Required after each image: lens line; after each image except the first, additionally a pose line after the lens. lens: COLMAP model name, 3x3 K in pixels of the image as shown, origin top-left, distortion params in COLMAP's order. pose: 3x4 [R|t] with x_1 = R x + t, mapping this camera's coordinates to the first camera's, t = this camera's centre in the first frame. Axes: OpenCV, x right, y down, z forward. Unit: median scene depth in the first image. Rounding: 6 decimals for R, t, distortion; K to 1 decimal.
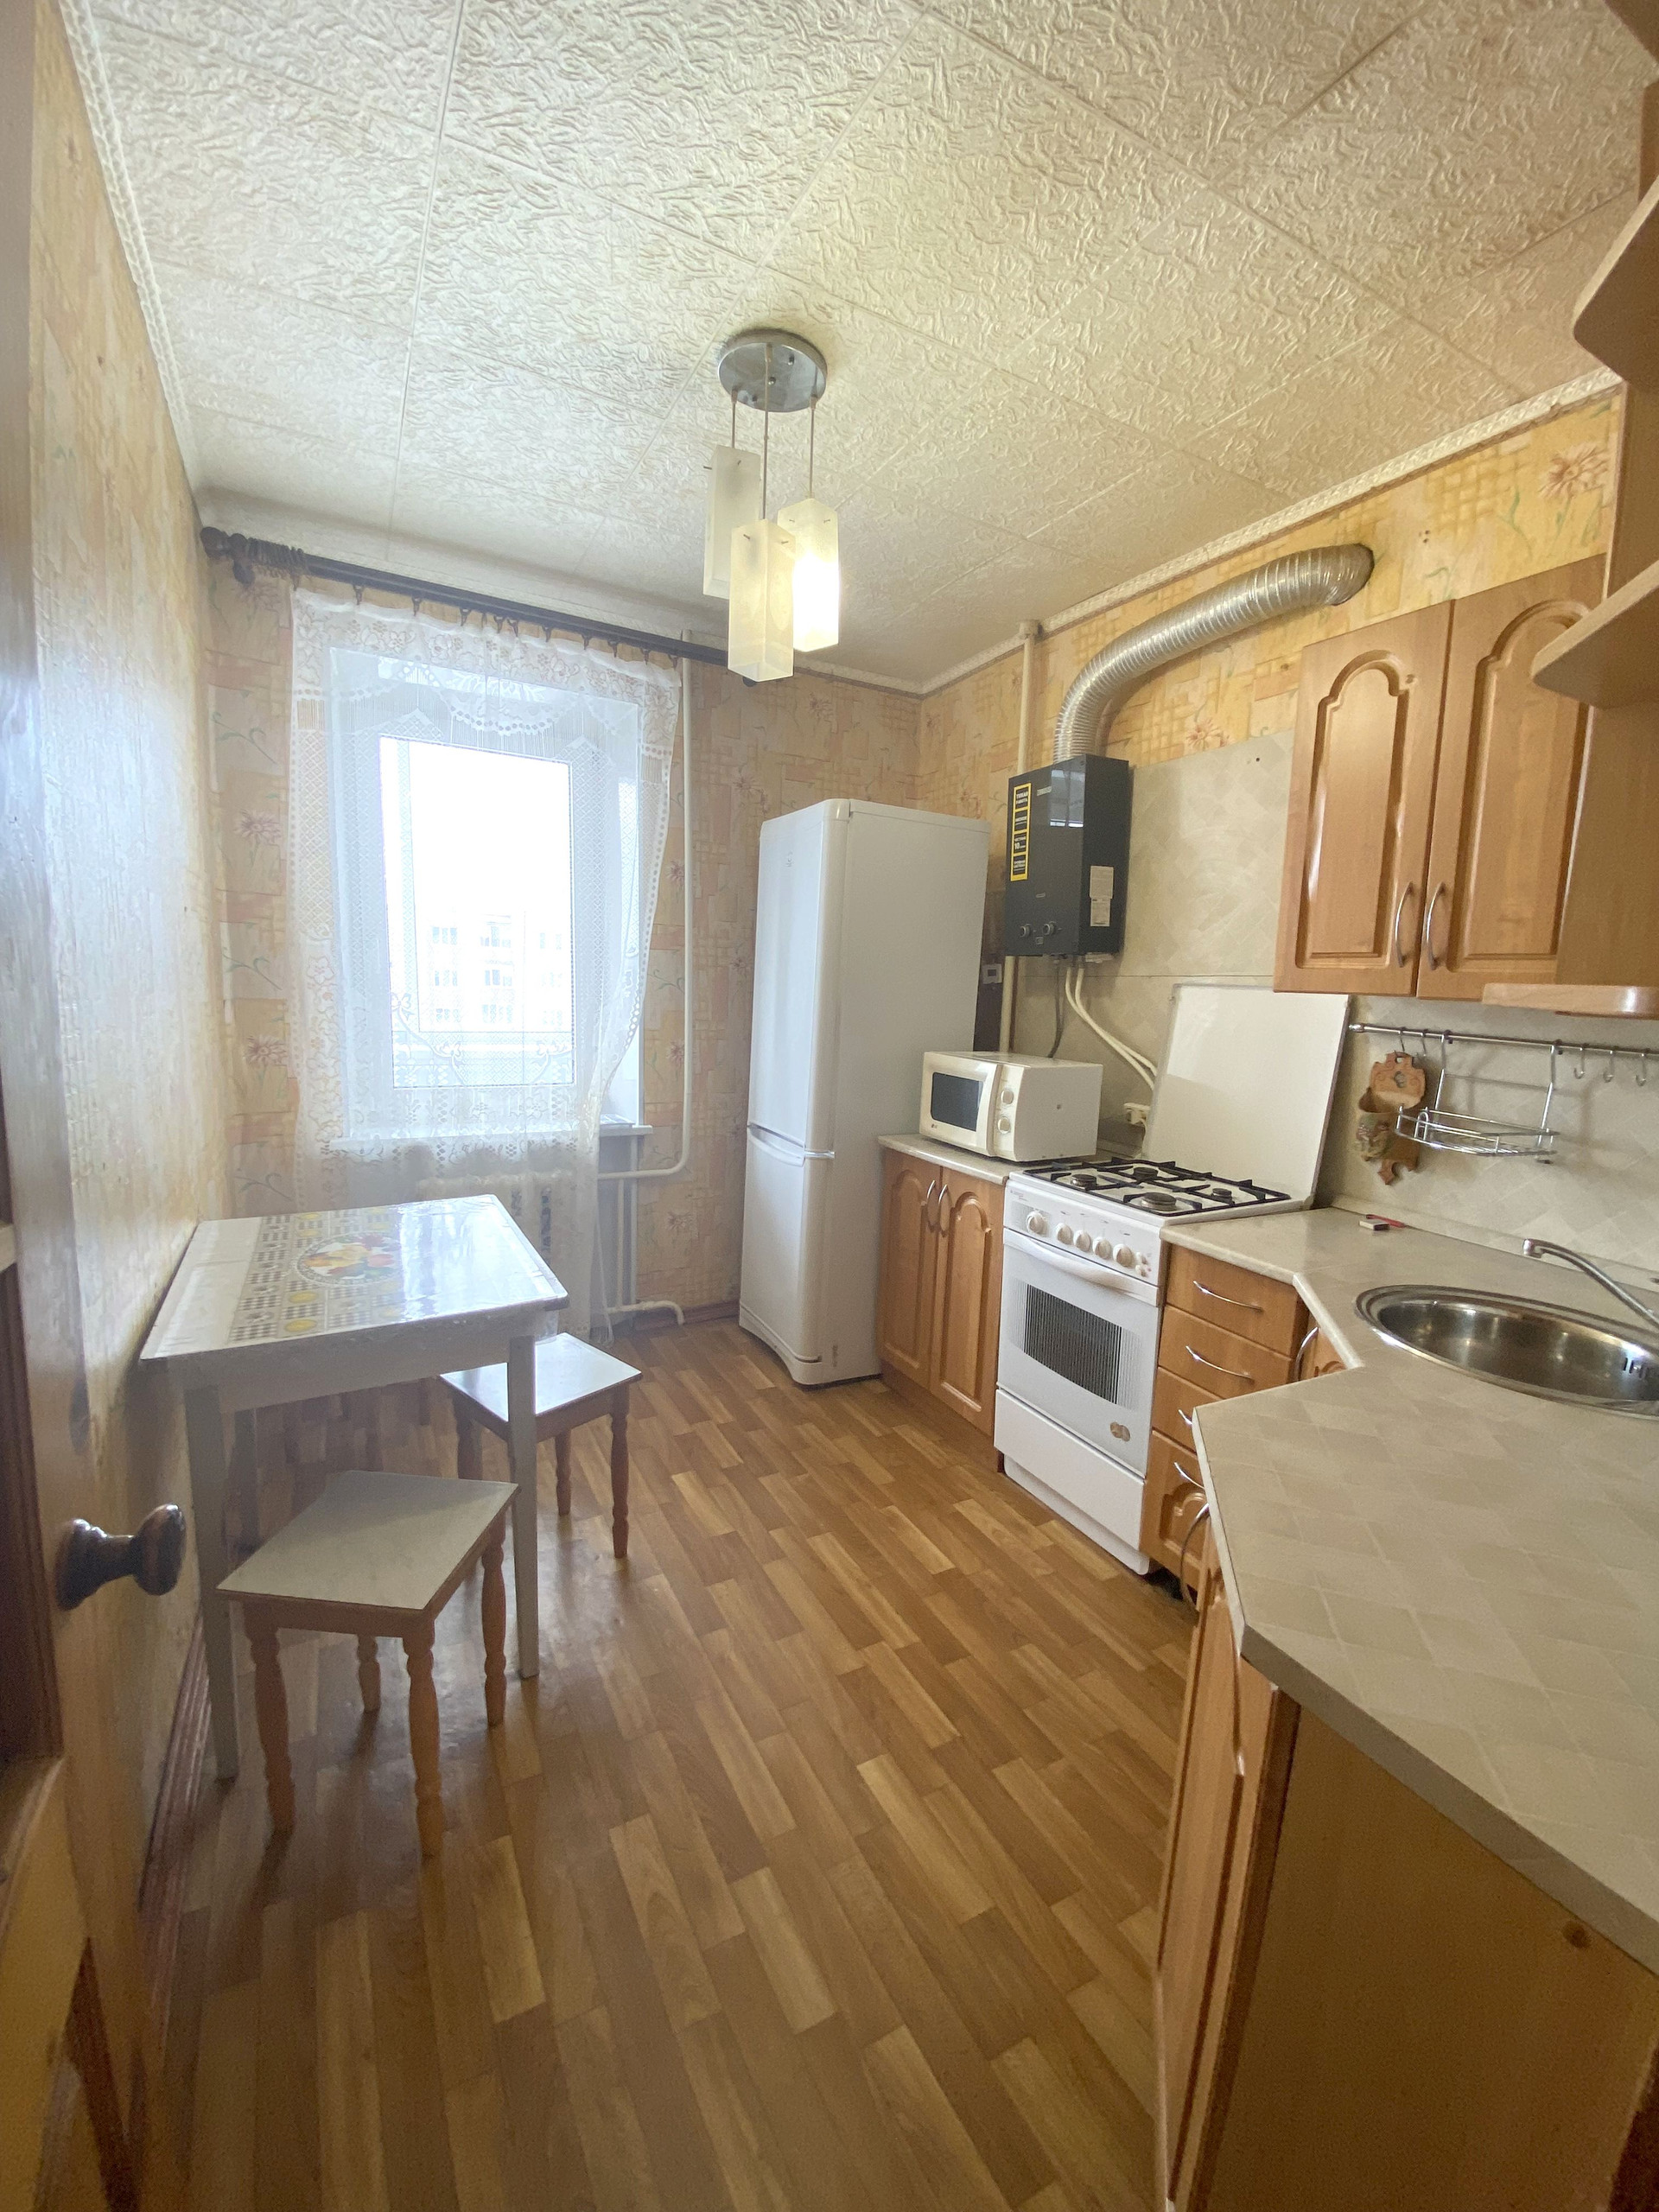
lens RADIAL K [[904.7, 0, 821.7], [0, 904.7, 1094.7], [0, 0, 1]] dist [0.003735, 0.000052]
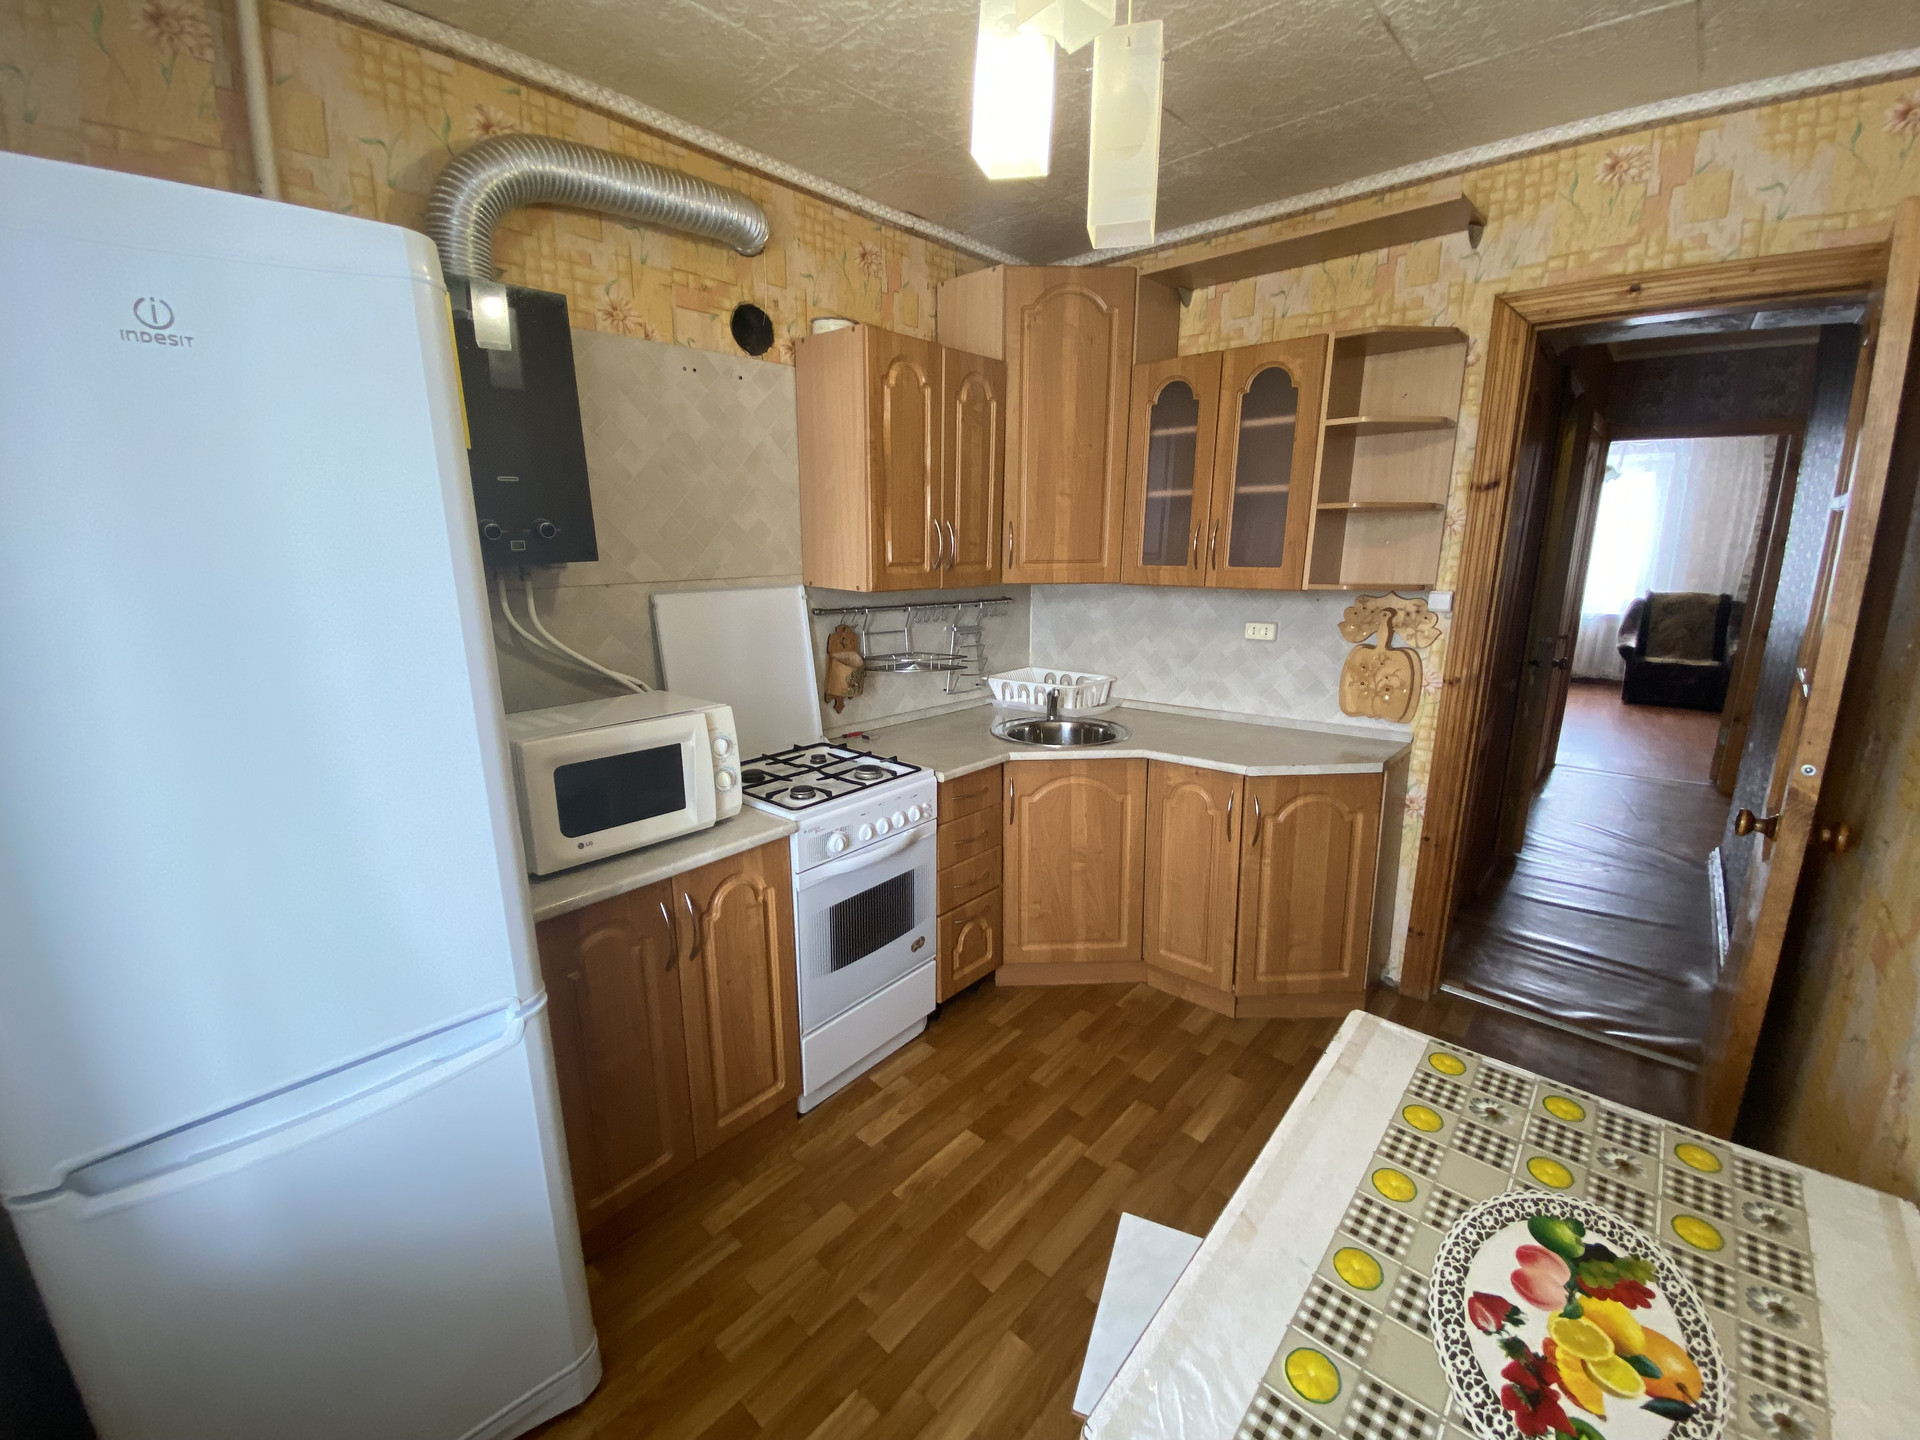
lens RADIAL K [[785.3, 0, 951.7], [0, 785.3, 718.6], [0, 0, 1]] dist [0.003735, 0.000052]
pose [[-0.351760, -0.233288, 0.906555, -0.586150], [0.113765, 0.950615, 0.288770, -0.233543], [-0.929151, 0.204712, -0.307849, 1.174271]]
